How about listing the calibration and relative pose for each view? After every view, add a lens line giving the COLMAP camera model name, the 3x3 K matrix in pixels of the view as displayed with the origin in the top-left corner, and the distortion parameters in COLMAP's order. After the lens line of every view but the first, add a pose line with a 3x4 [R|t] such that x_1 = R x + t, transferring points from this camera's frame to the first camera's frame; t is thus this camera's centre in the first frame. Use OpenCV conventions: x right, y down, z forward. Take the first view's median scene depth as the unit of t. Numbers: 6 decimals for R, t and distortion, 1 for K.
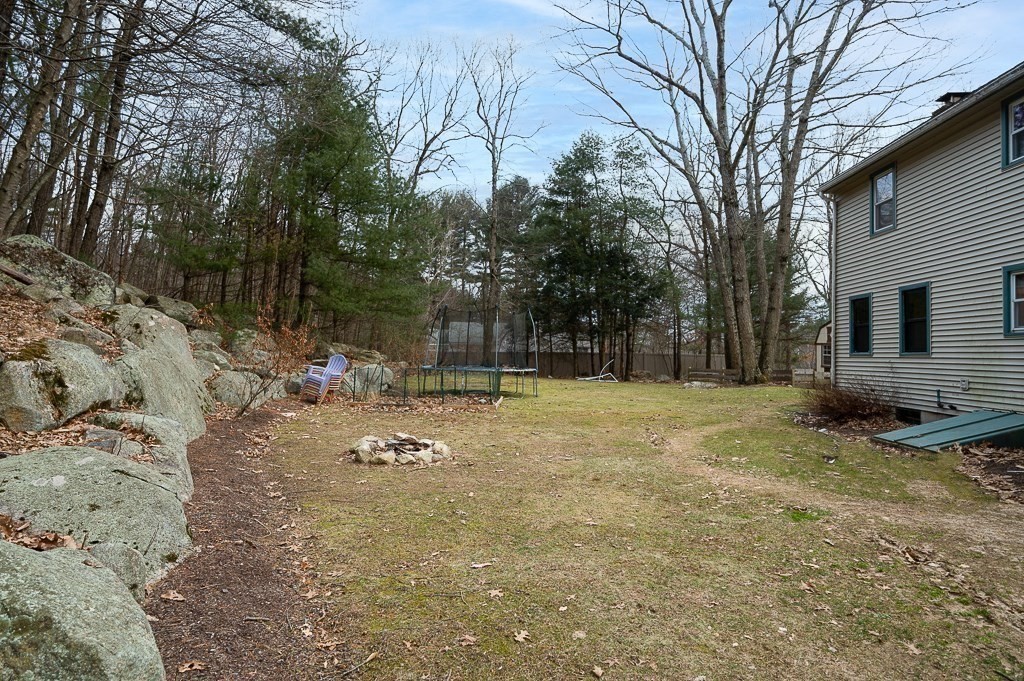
lens RADIAL K [[586.6, 0, 513.1], [0, 586.6, 342.4], [0, 0, 1]] dist [0.001523, -0.000232]
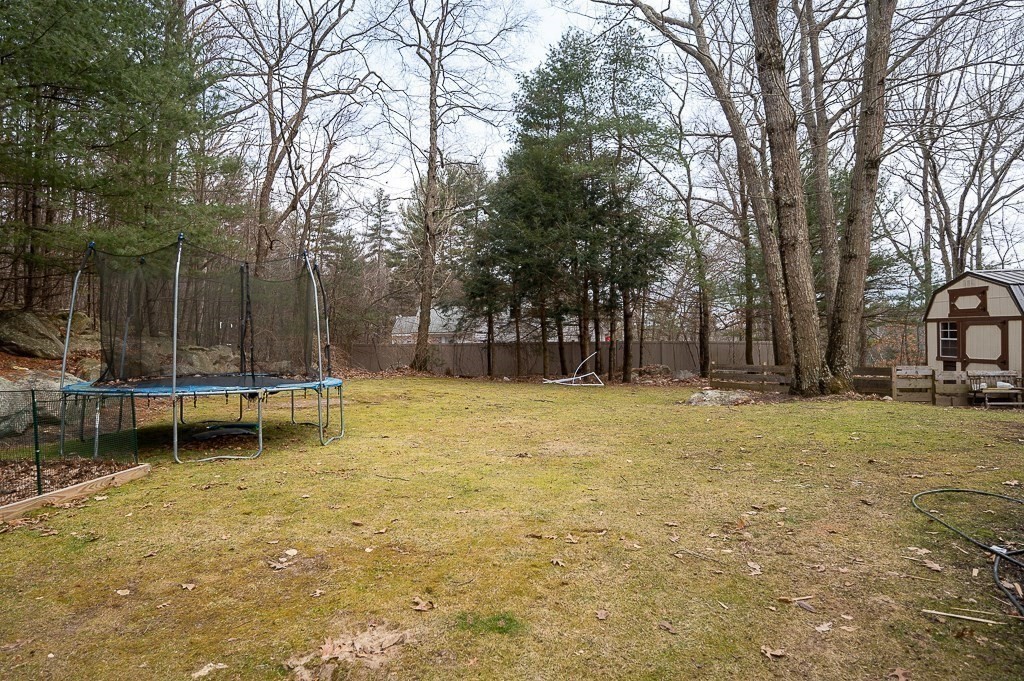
lens RADIAL K [[586.6, 0, 510.5], [0, 586.6, 341.3], [0, 0, 1]] dist [0.001523, -0.000232]
pose [[0.996256, -0.017700, -0.084625, 0.120108], [0.018849, 0.999740, 0.012793, 0.006154], [0.084377, -0.014340, 0.996331, 0.301742]]
